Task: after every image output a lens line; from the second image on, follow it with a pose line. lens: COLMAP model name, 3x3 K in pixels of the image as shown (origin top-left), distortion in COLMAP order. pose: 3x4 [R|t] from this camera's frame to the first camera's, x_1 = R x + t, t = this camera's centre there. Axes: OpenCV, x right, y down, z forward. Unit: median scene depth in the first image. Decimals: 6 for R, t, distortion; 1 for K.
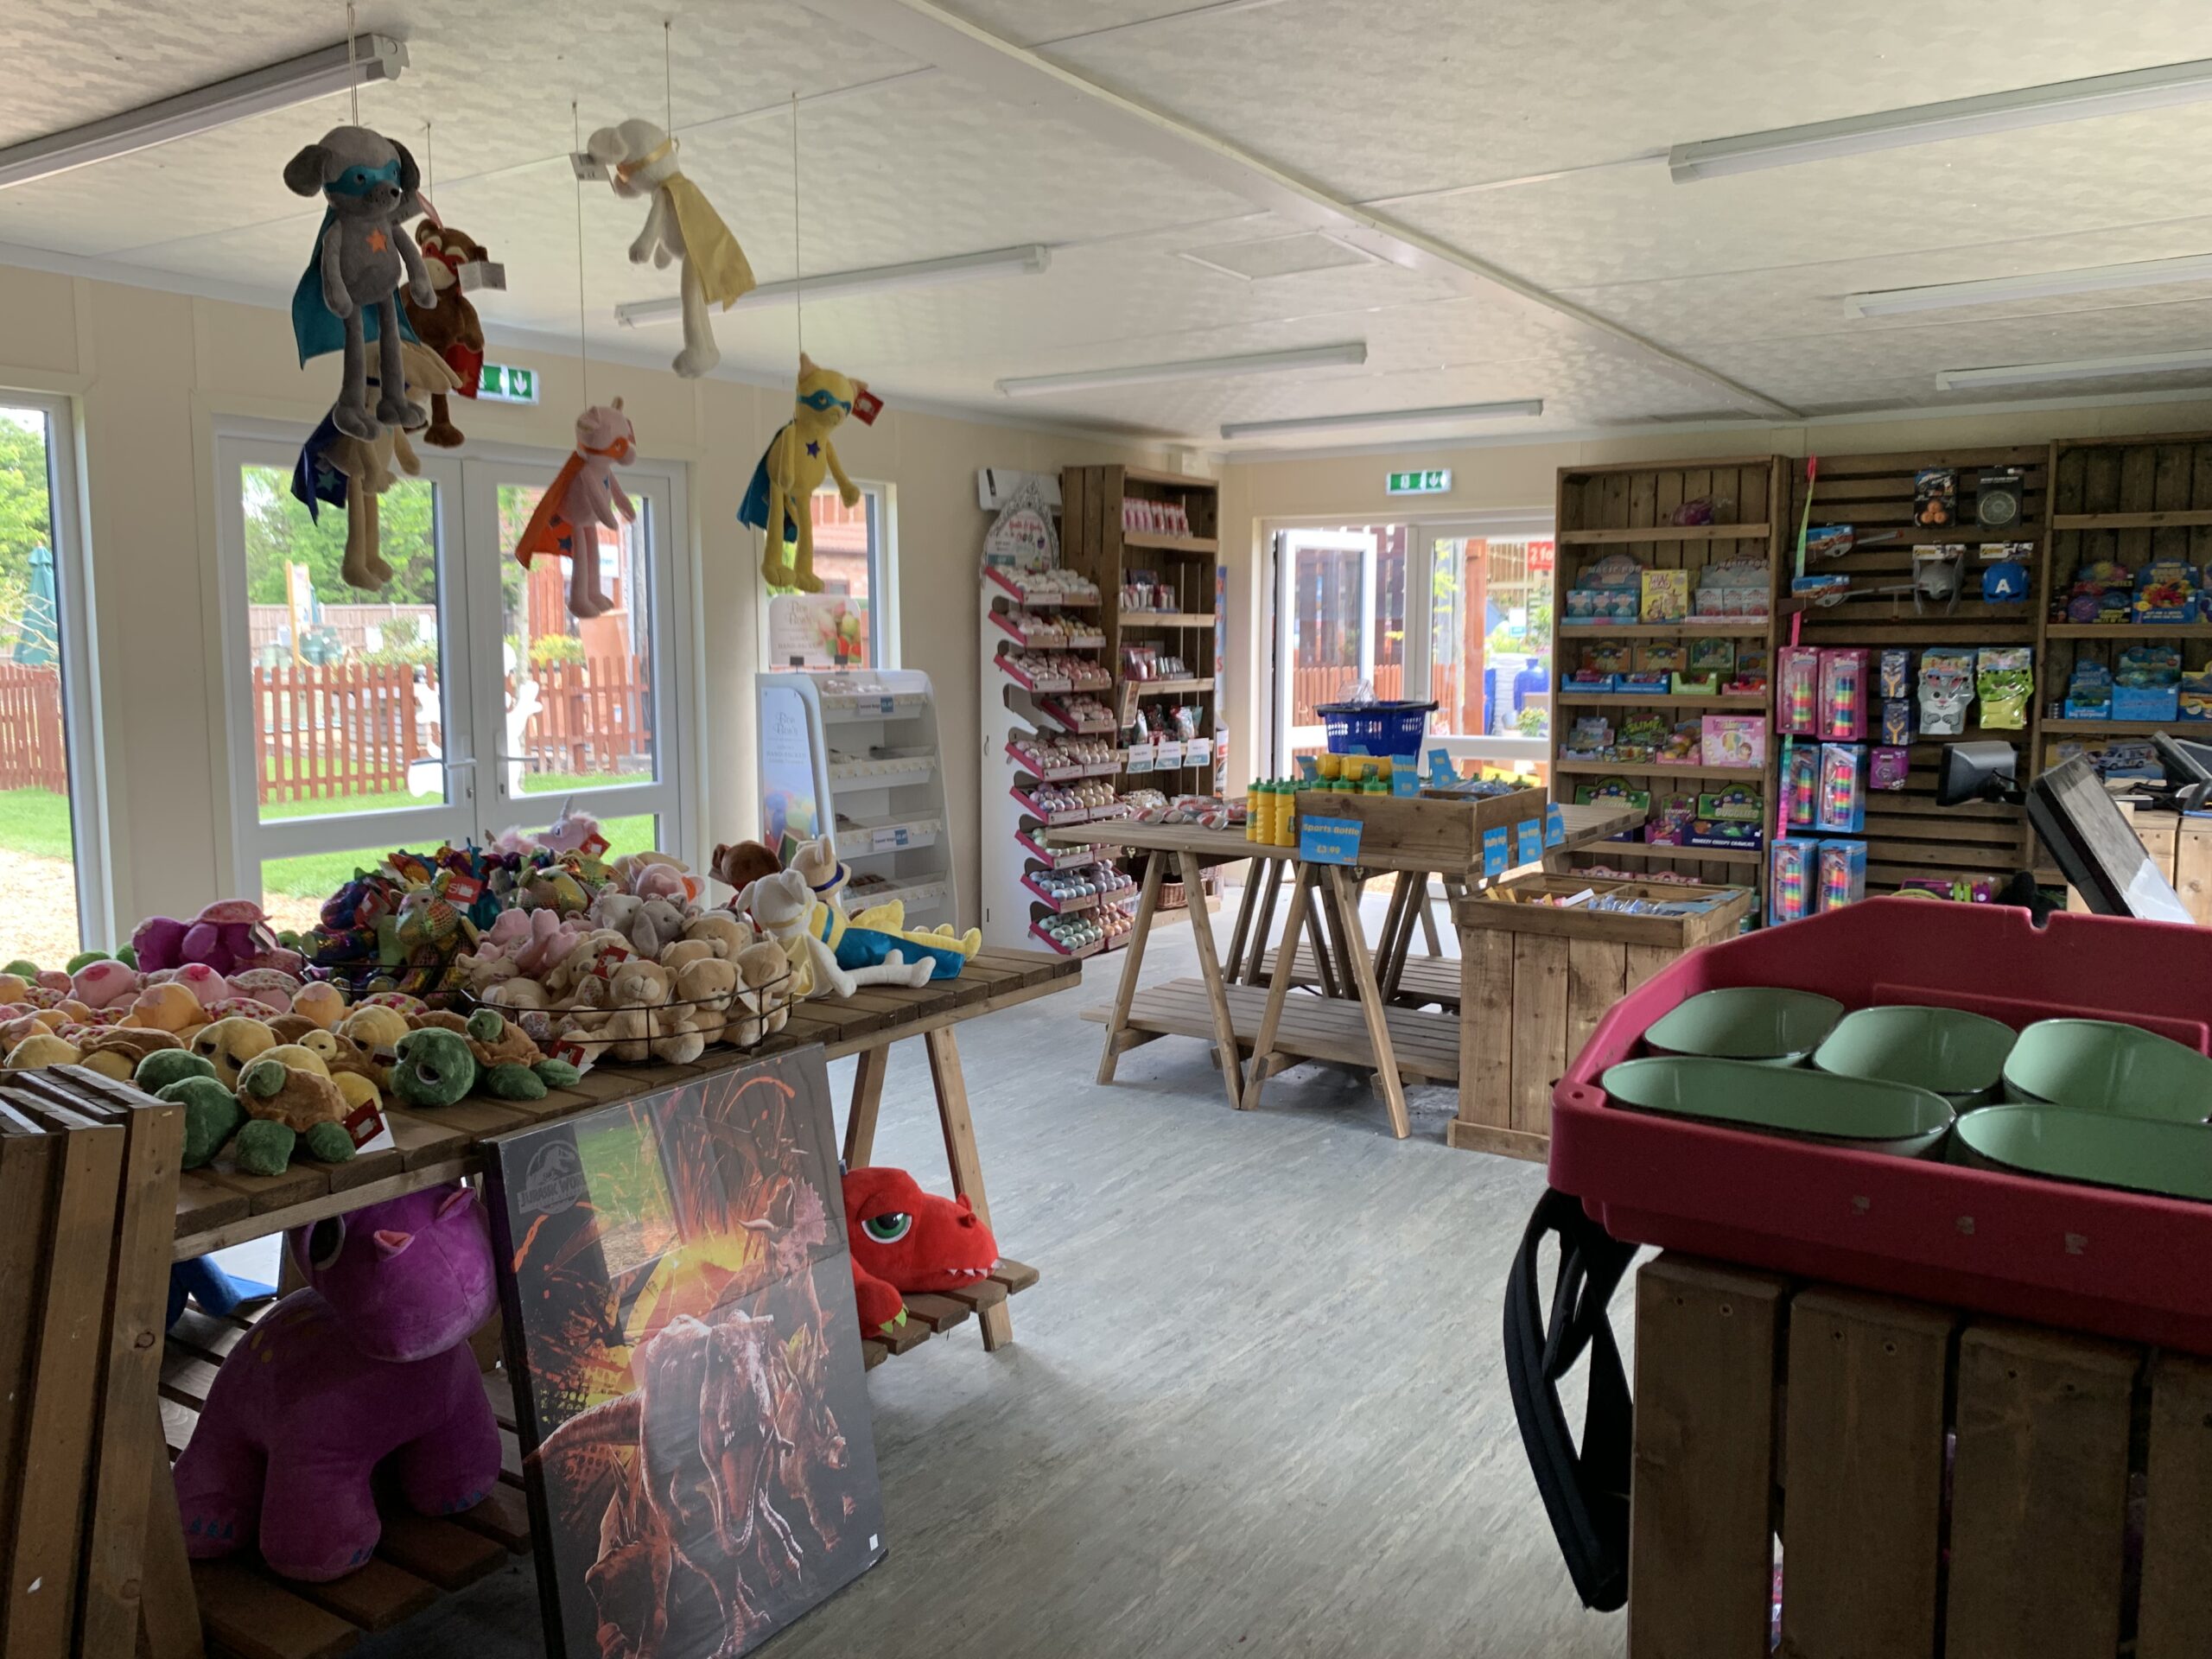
lens RADIAL K [[1730.7, 0, 1106.0], [0, 1730.7, 829.5], [0, 0, 1]] dist [-0.004096, -0.003185]
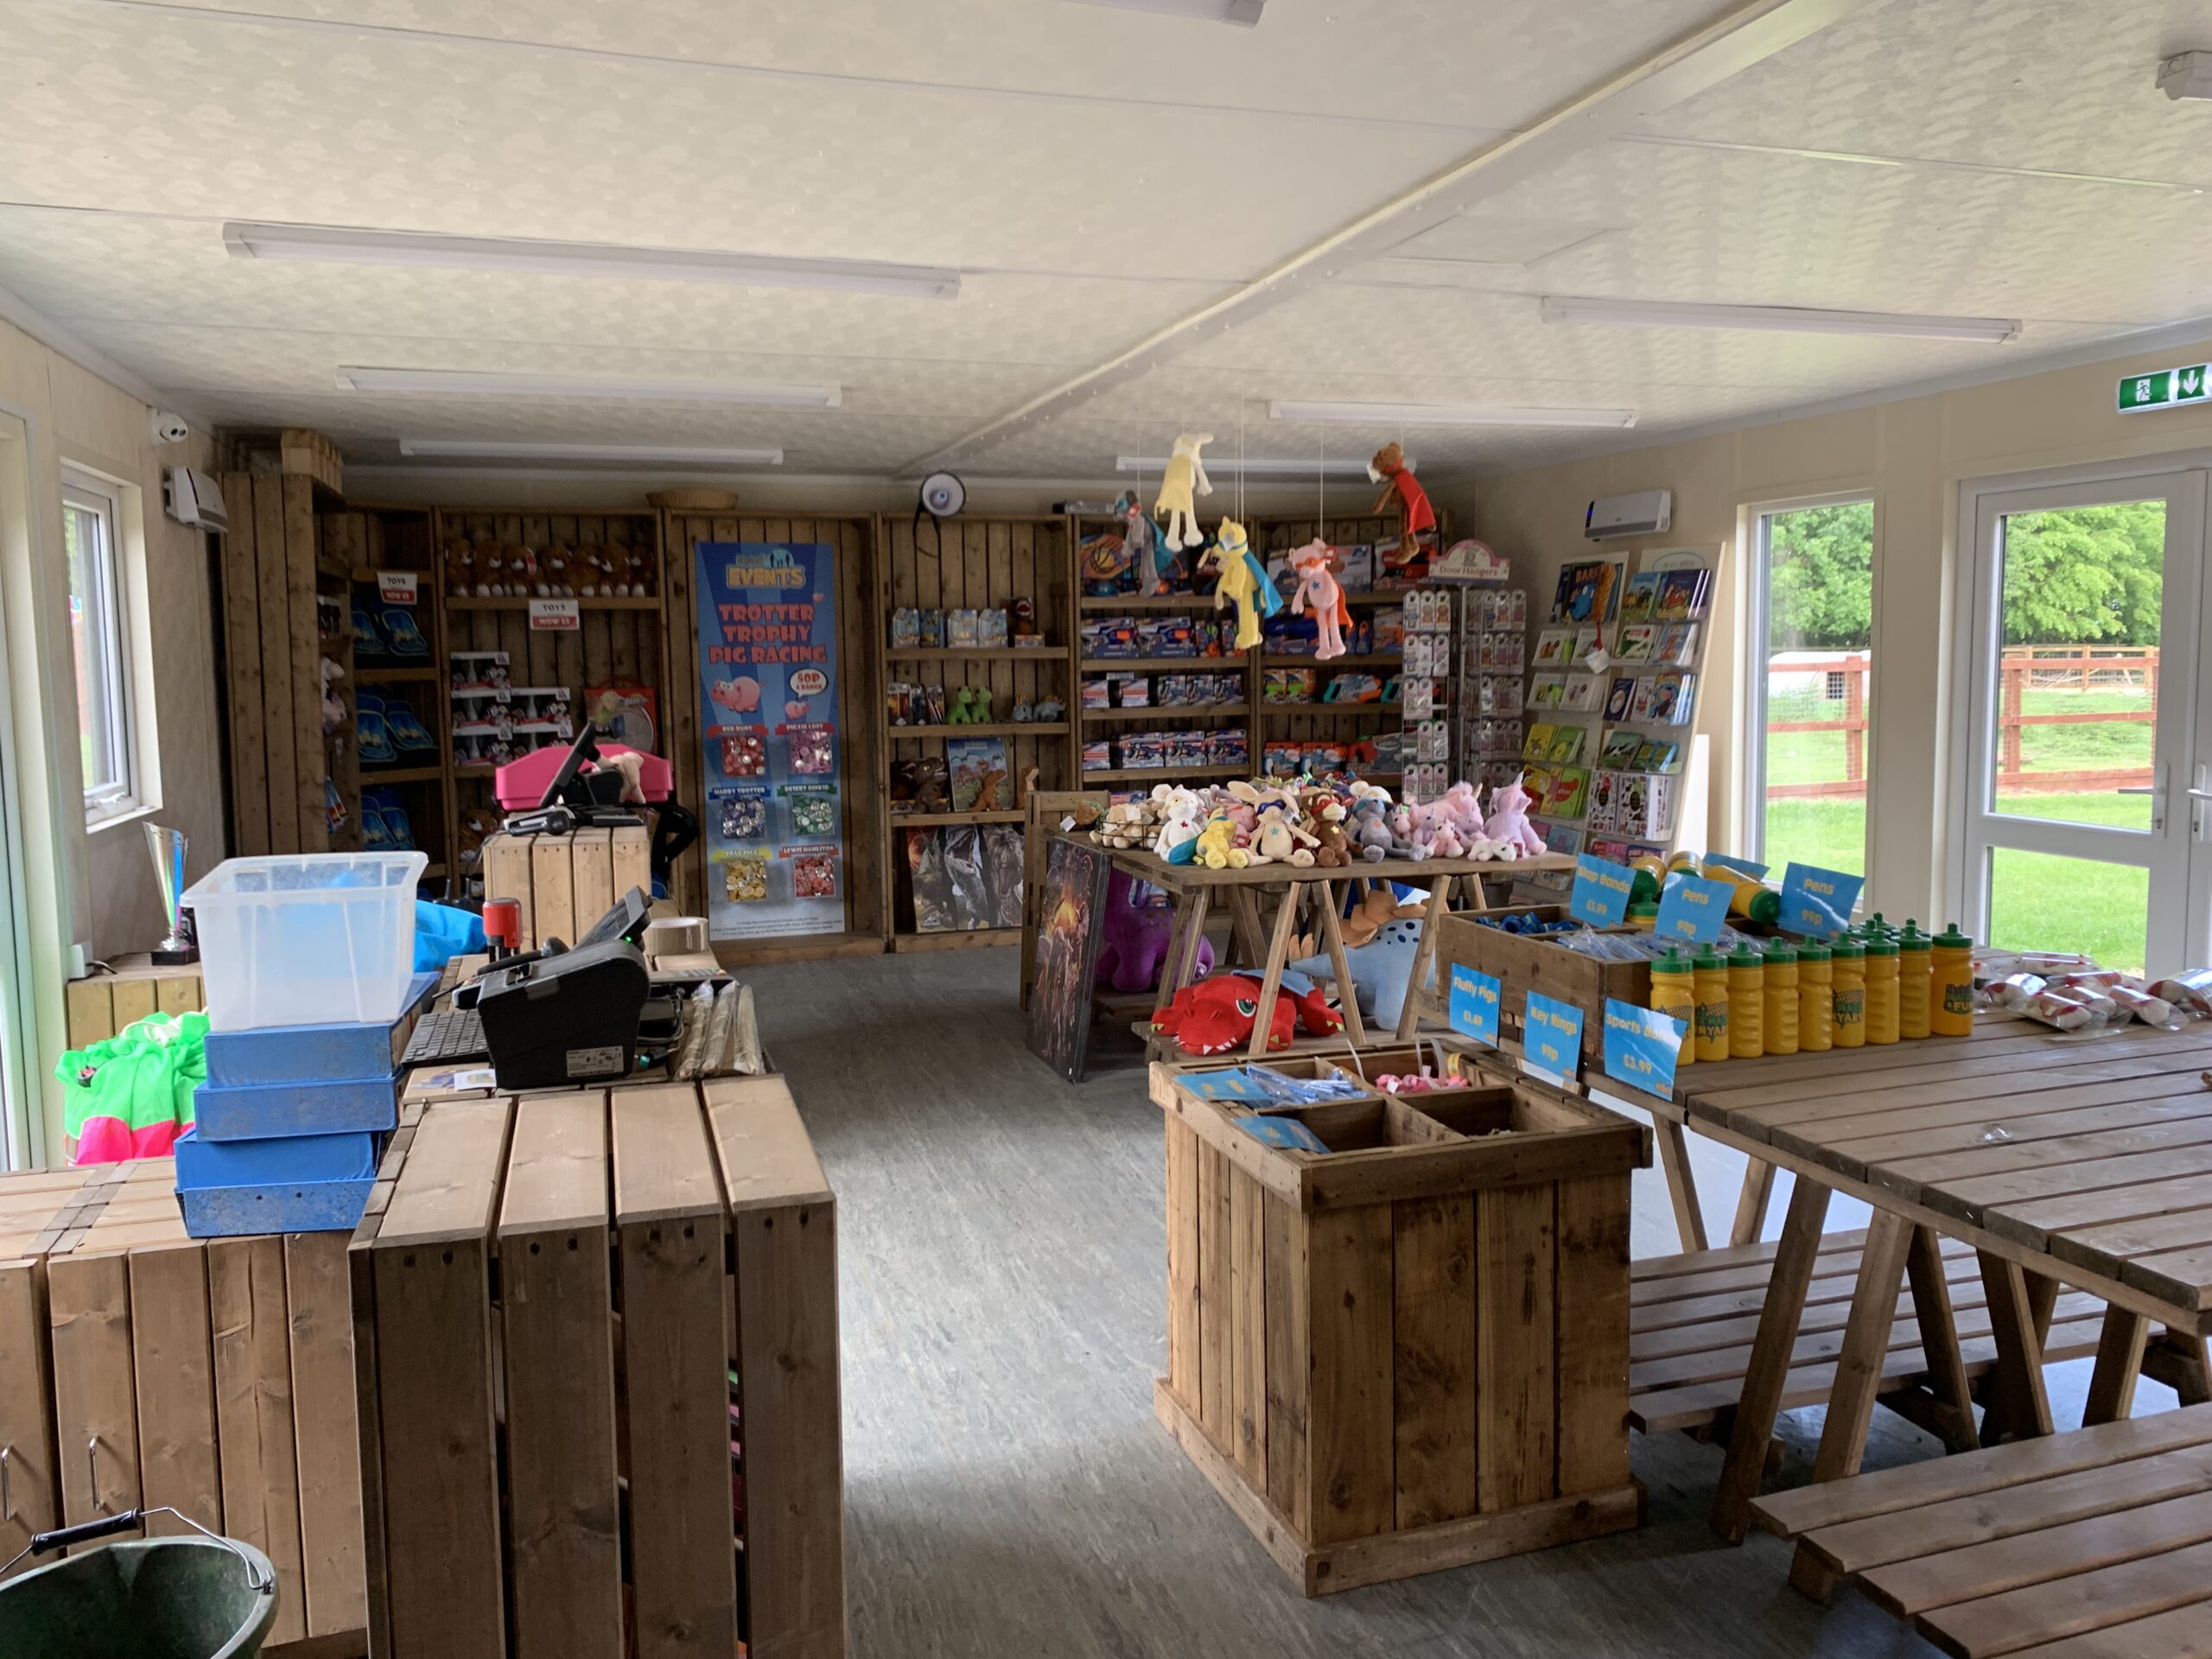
lens RADIAL K [[1730.7, 0, 1106.0], [0, 1730.7, 829.5], [0, 0, 1]] dist [-0.004096, -0.003185]
pose [[-0.632574, 0.104830, -0.767373, 1.280160], [-0.072866, 0.978348, 0.193716, -0.280961], [0.771065, 0.178455, -0.611239, 1.966162]]
